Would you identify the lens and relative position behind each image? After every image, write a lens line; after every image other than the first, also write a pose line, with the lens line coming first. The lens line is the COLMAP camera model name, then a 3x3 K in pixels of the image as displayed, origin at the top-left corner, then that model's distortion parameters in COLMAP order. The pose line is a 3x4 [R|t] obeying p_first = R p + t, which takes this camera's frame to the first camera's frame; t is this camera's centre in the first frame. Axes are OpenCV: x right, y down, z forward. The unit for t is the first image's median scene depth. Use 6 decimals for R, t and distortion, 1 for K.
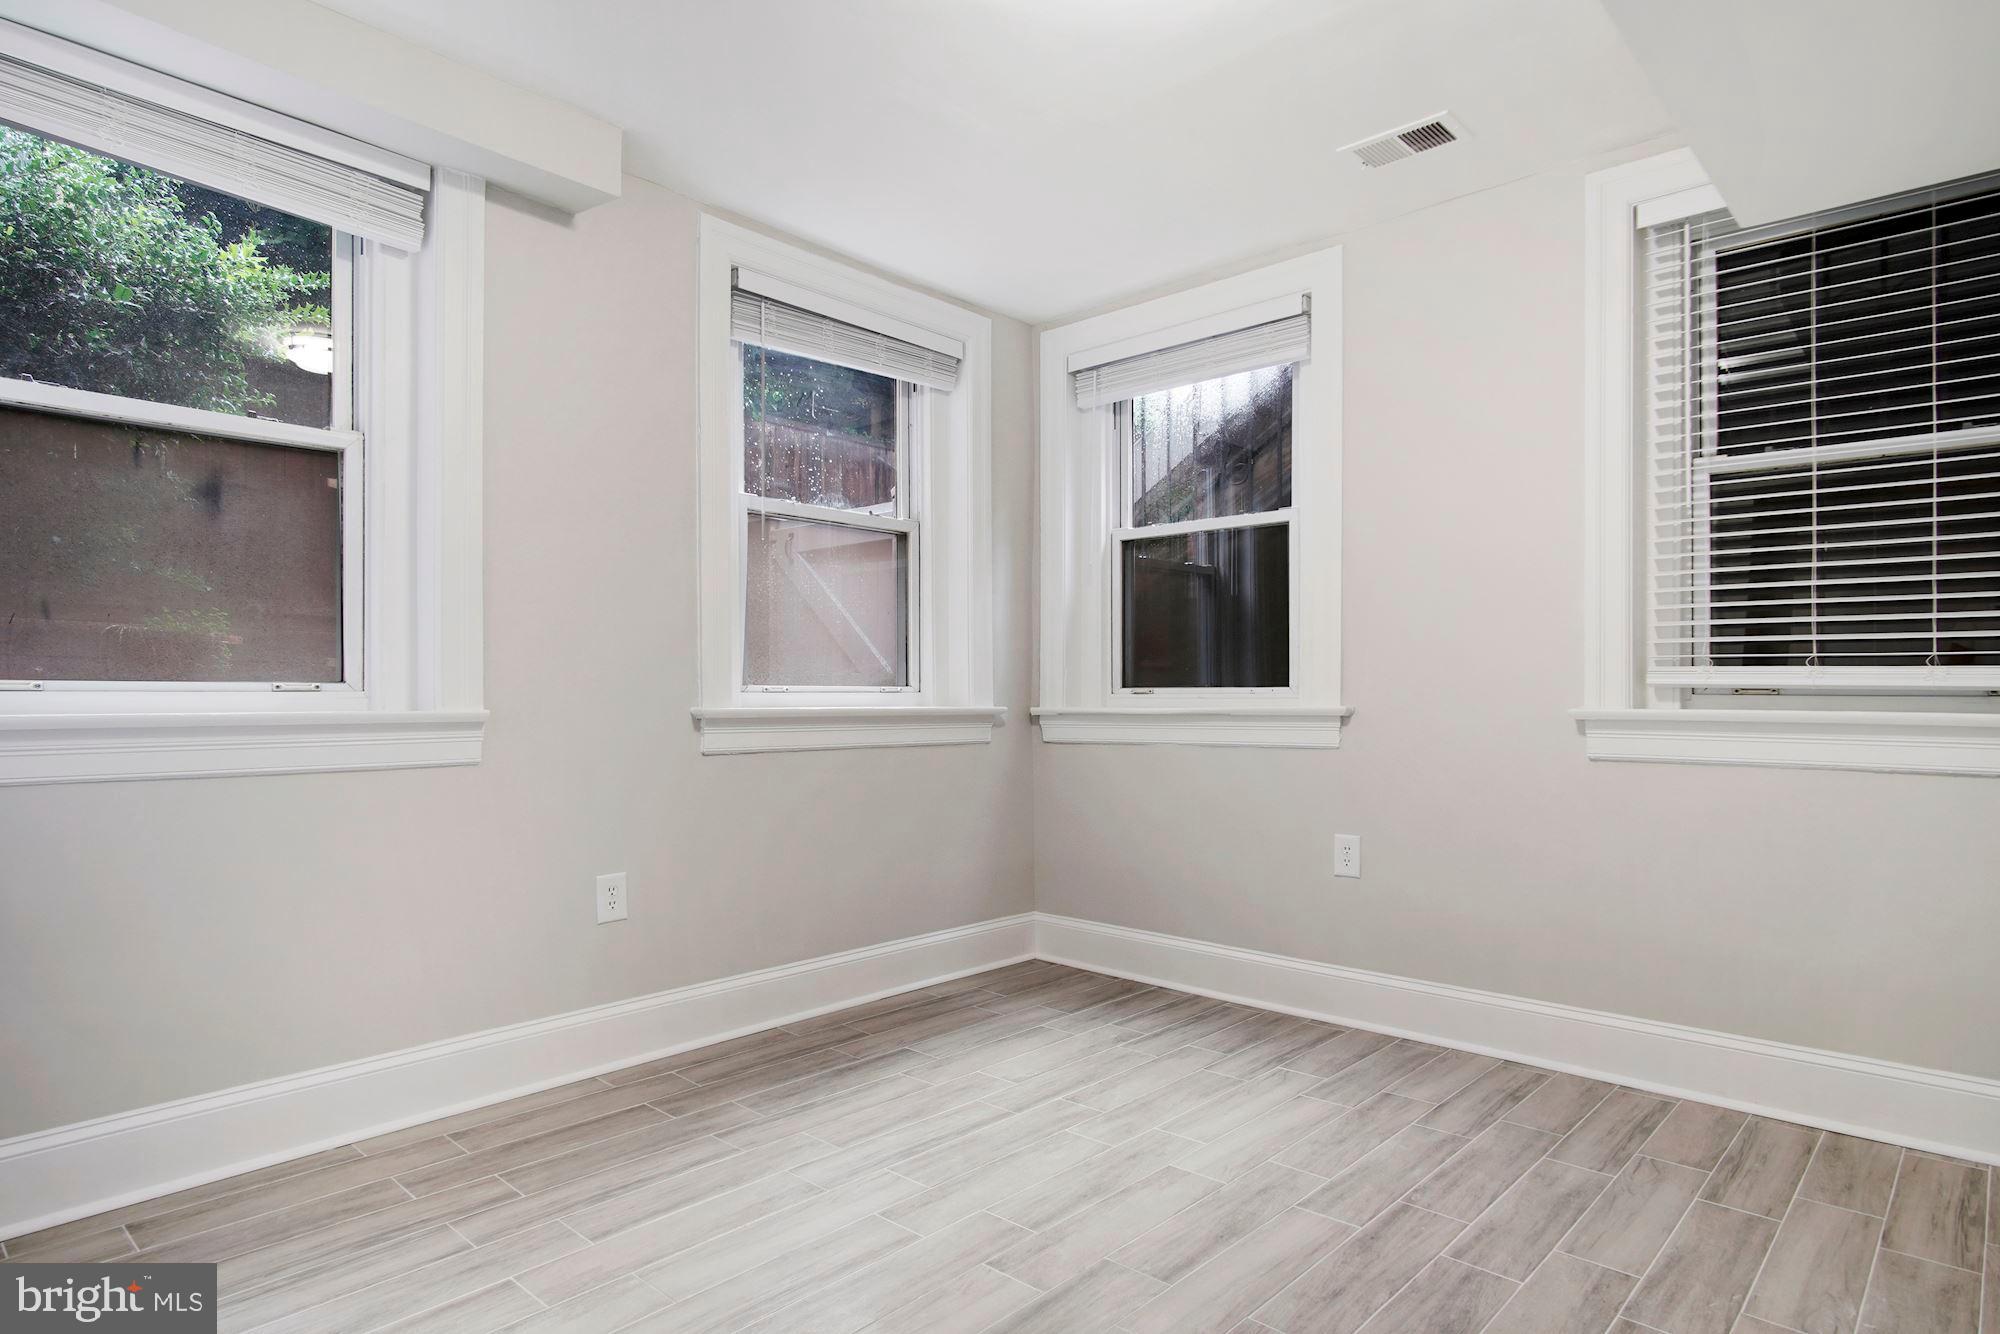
lens RADIAL K [[1111.7, 0, 1004.1], [0, 1111.7, 705.8], [0, 0, 1]] dist [-0.001708, 0.001067]
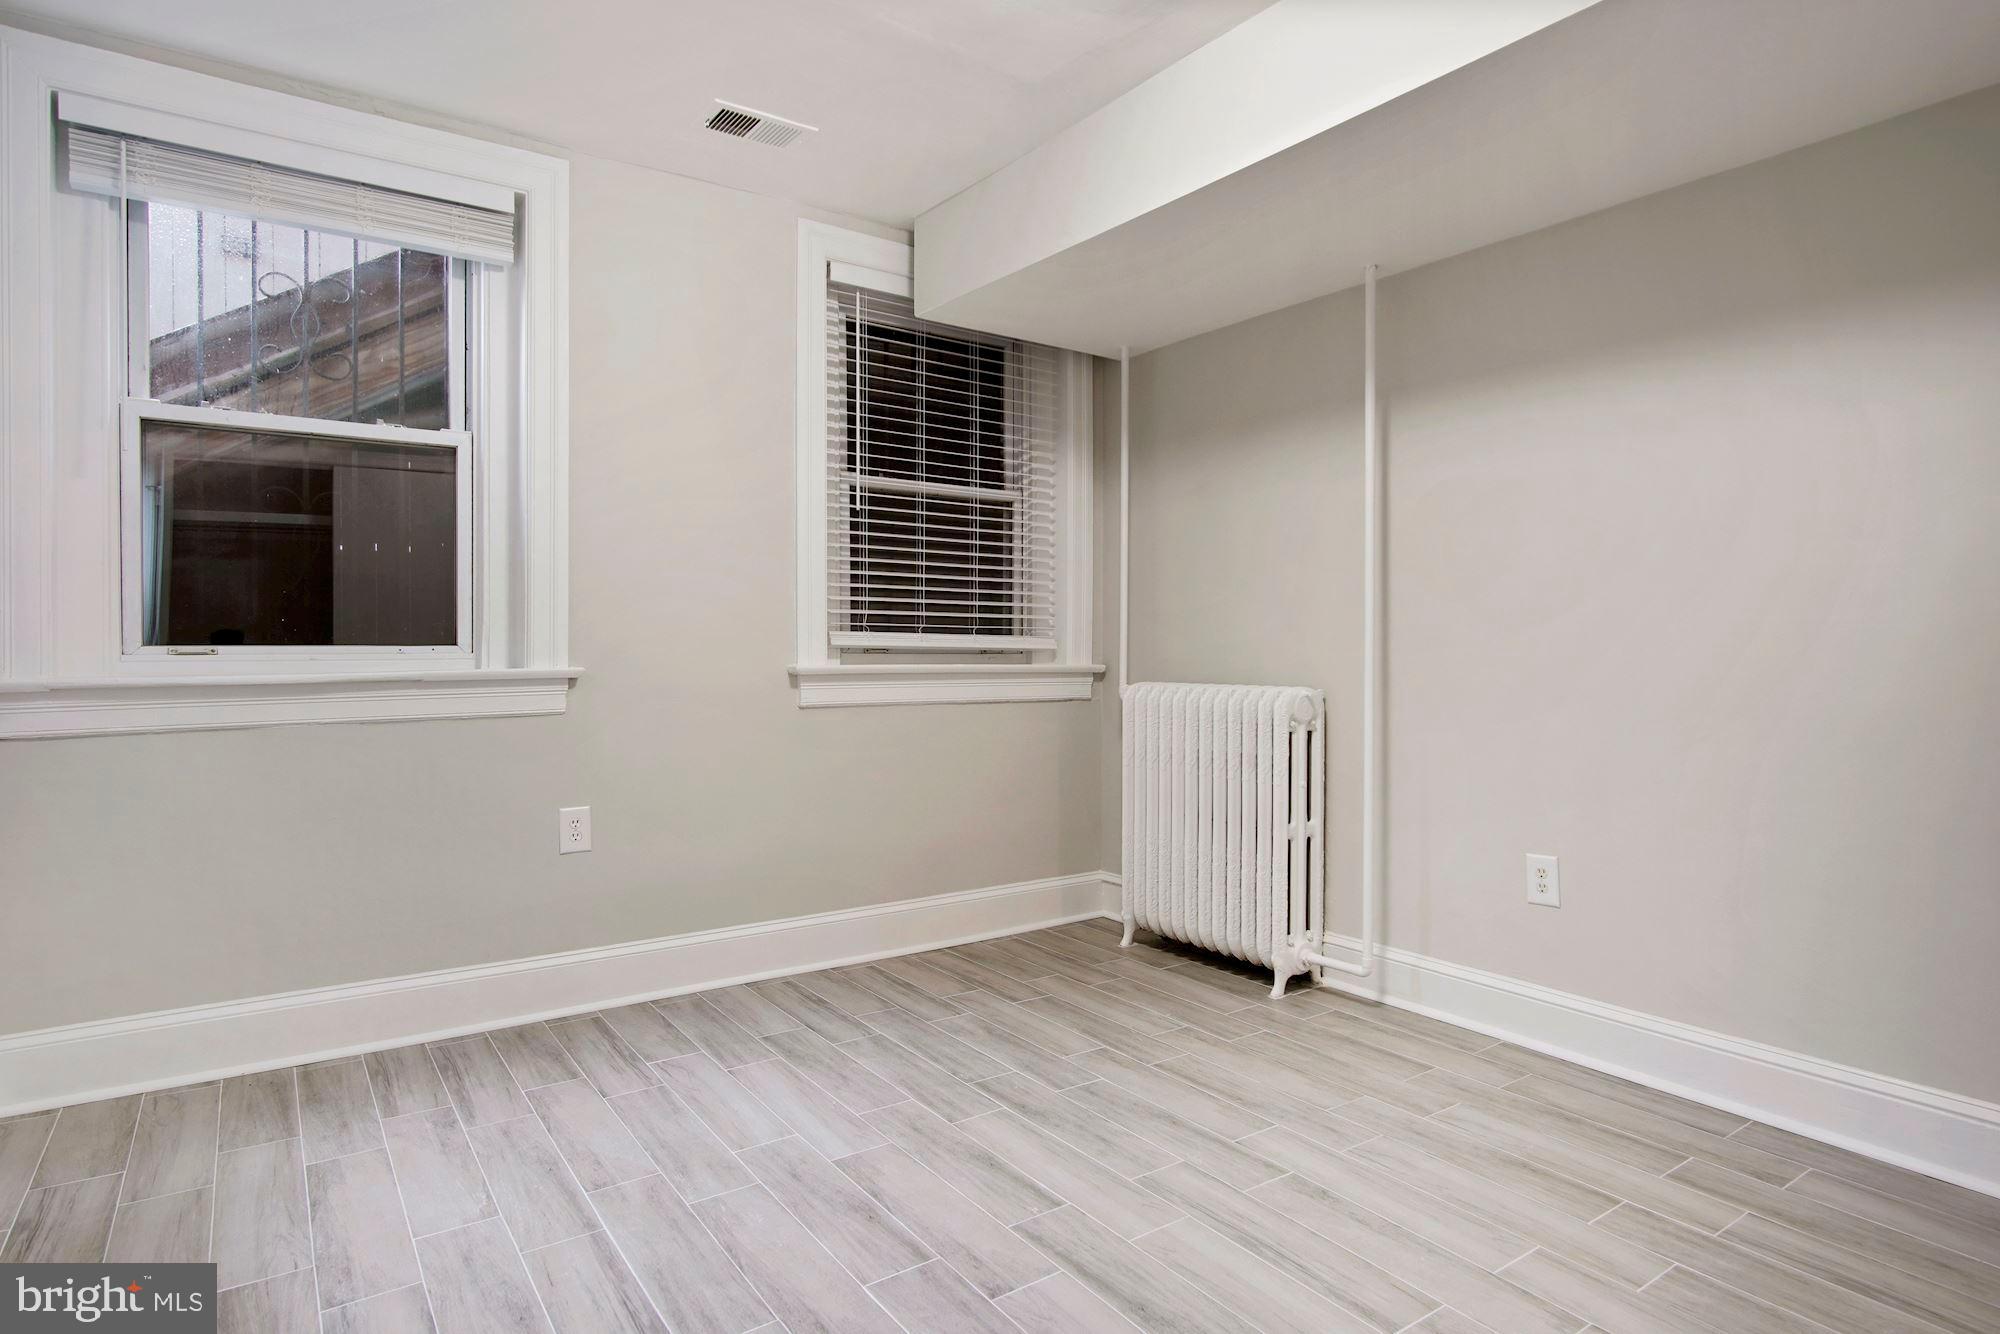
lens RADIAL K [[1103.0, 0, 991.3], [0, 1103.0, 665.6], [0, 0, 1]] dist [-0.003023, 0.008455]
pose [[0.217992, -0.017209, 0.975799, -0.610061], [0.009296, 0.999836, 0.015556, -0.014403], [-0.975906, 0.005680, 0.218117, 0.560660]]
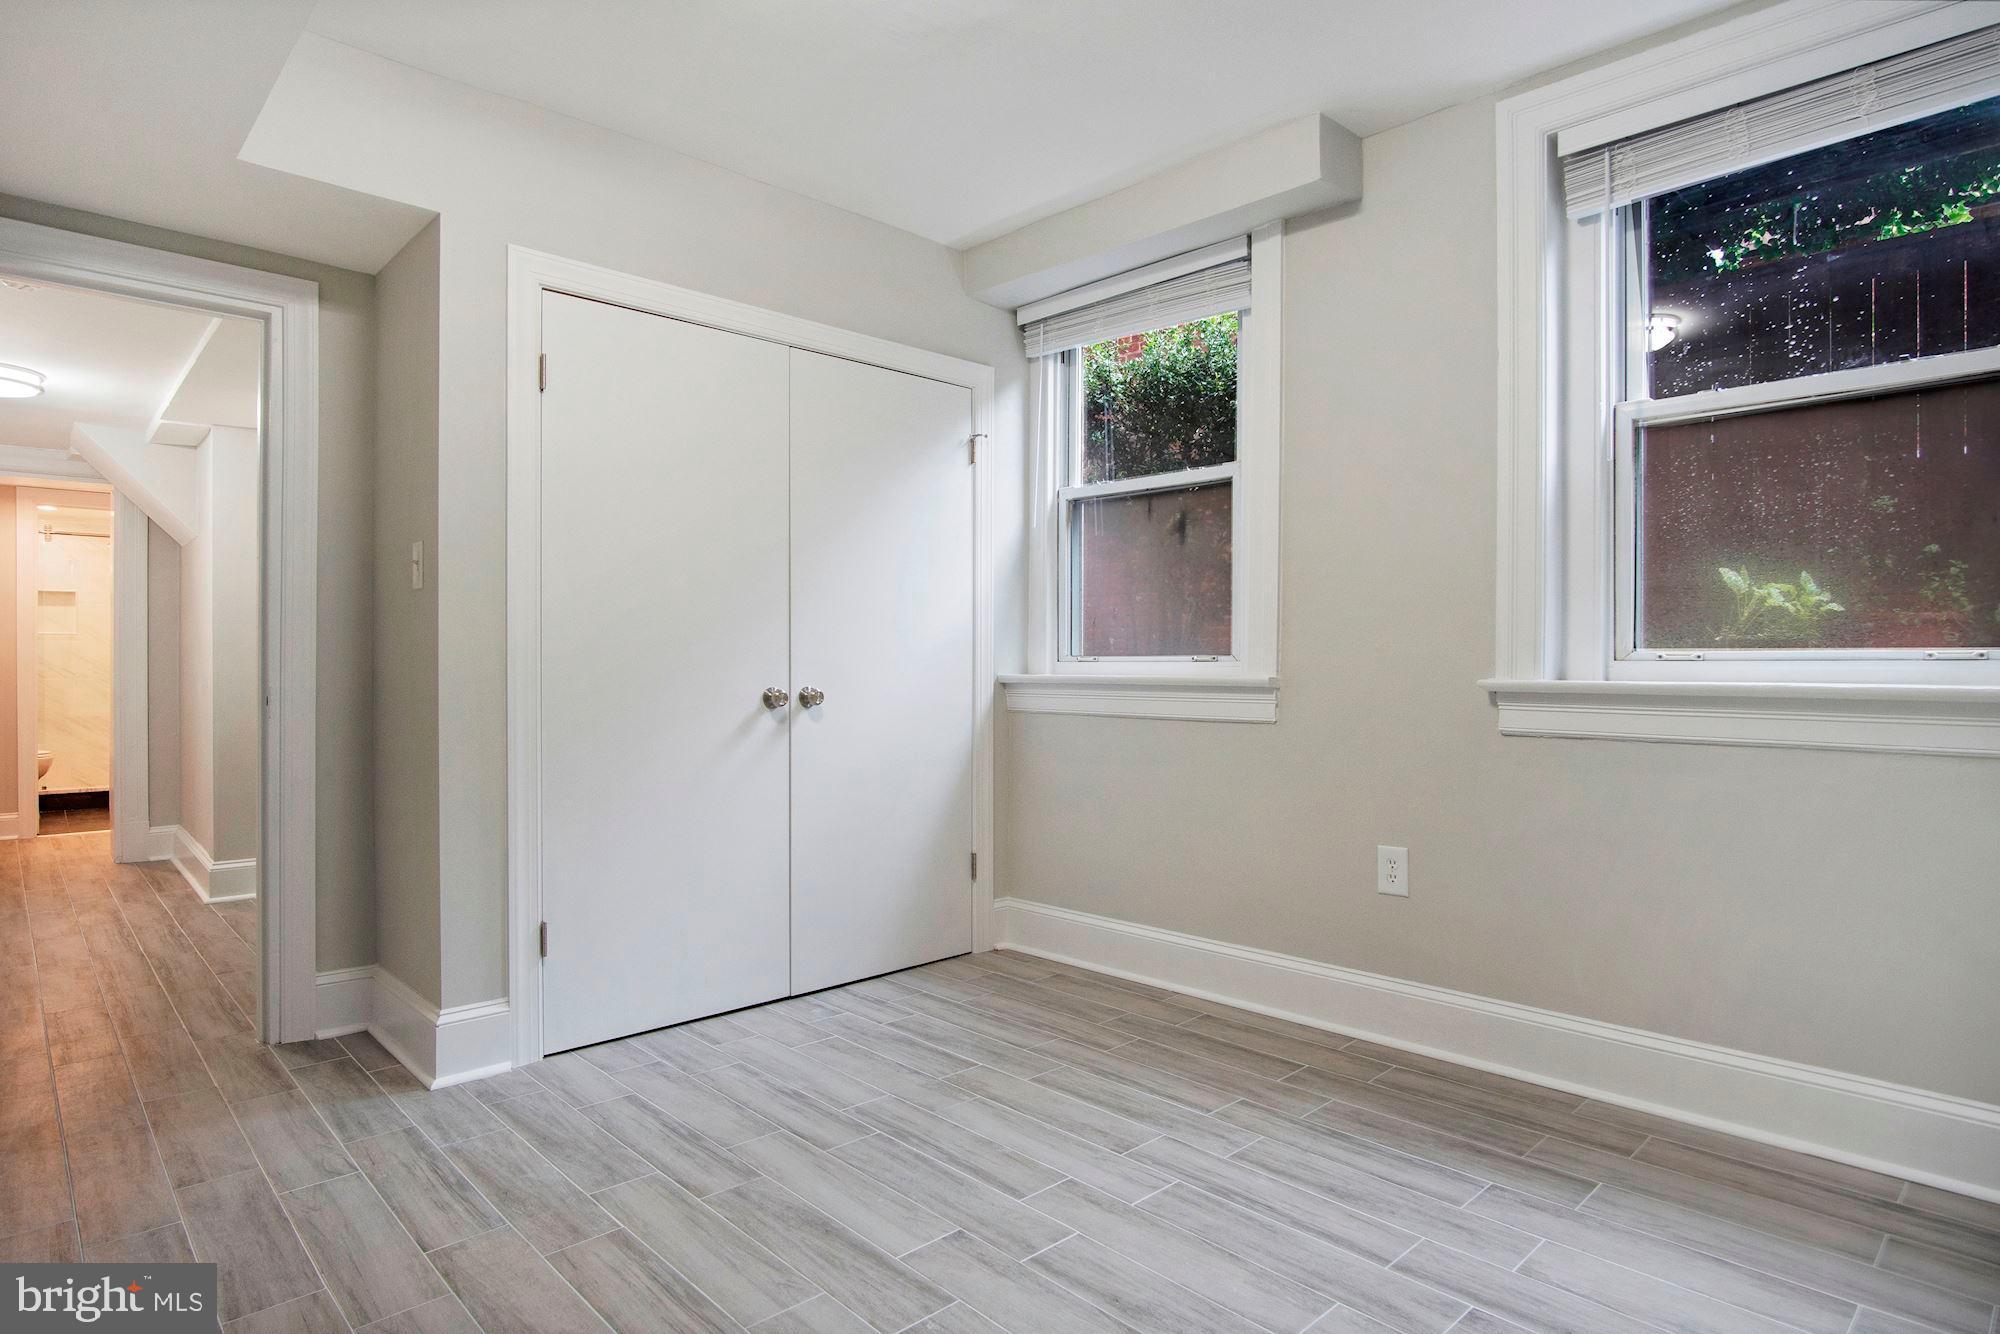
lens RADIAL K [[1081.1, 0, 998.7], [0, 1081.1, 678.7], [0, 0, 1]] dist [-0.023577, -0.000533]
pose [[-0.061188, 0.014298, -0.998024, 0.658781], [-0.009289, 0.999846, 0.014894, -0.008371], [0.998083, 0.010182, -0.061046, 0.759572]]
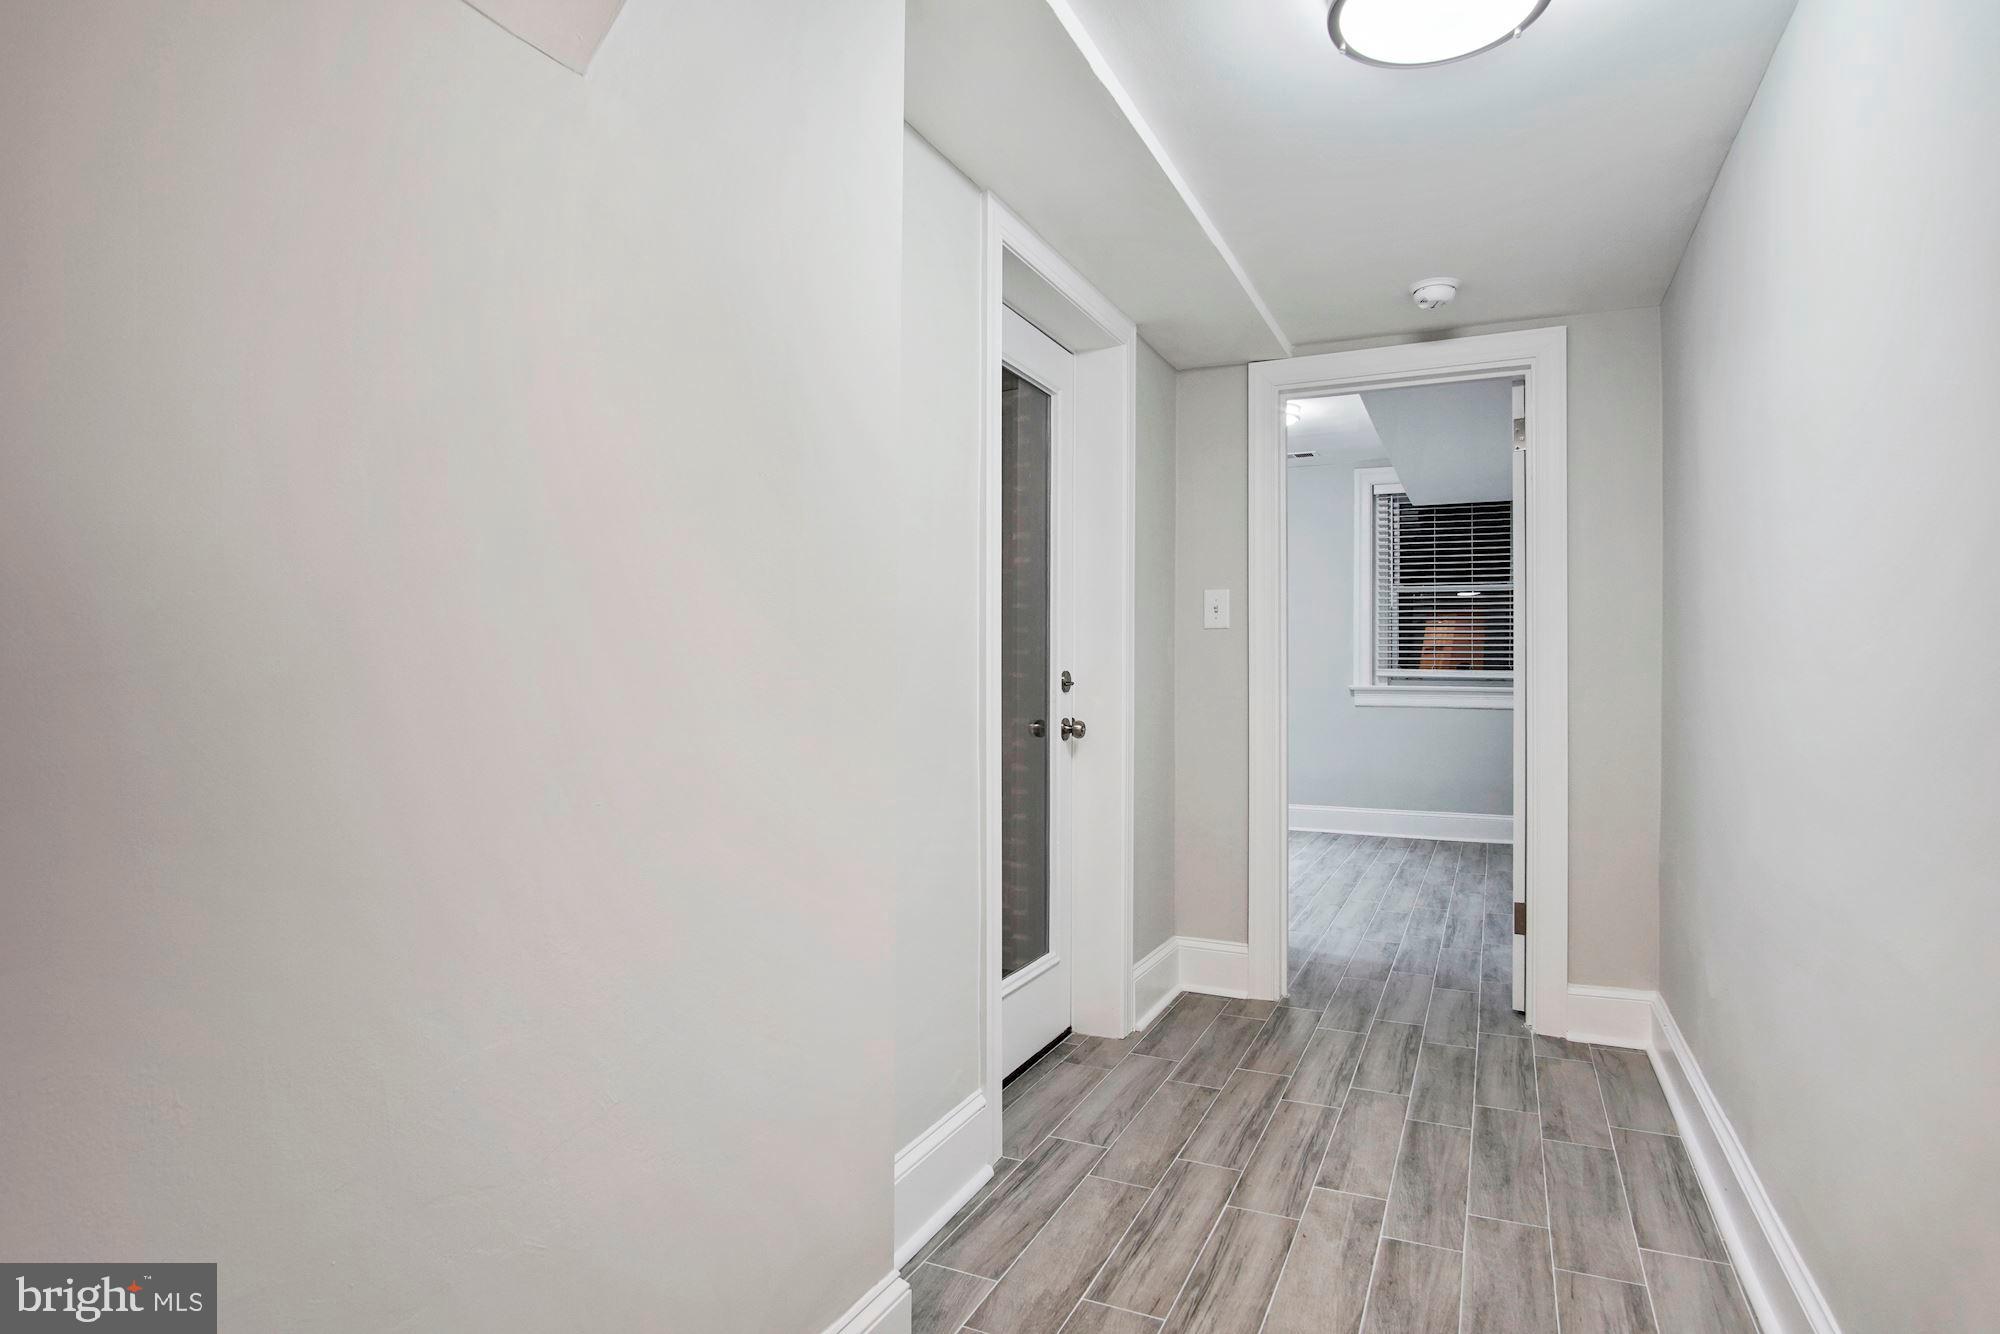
lens RADIAL K [[1103.0, 0, 991.3], [0, 1103.0, 665.6], [0, 0, 1]] dist [-0.003023, 0.008455]
pose [[0.949518, 0.016130, 0.313297, -1.027263], [-0.006201, 0.999447, -0.032661, 0.044749], [-0.313651, 0.029069, 0.949093, -1.085435]]
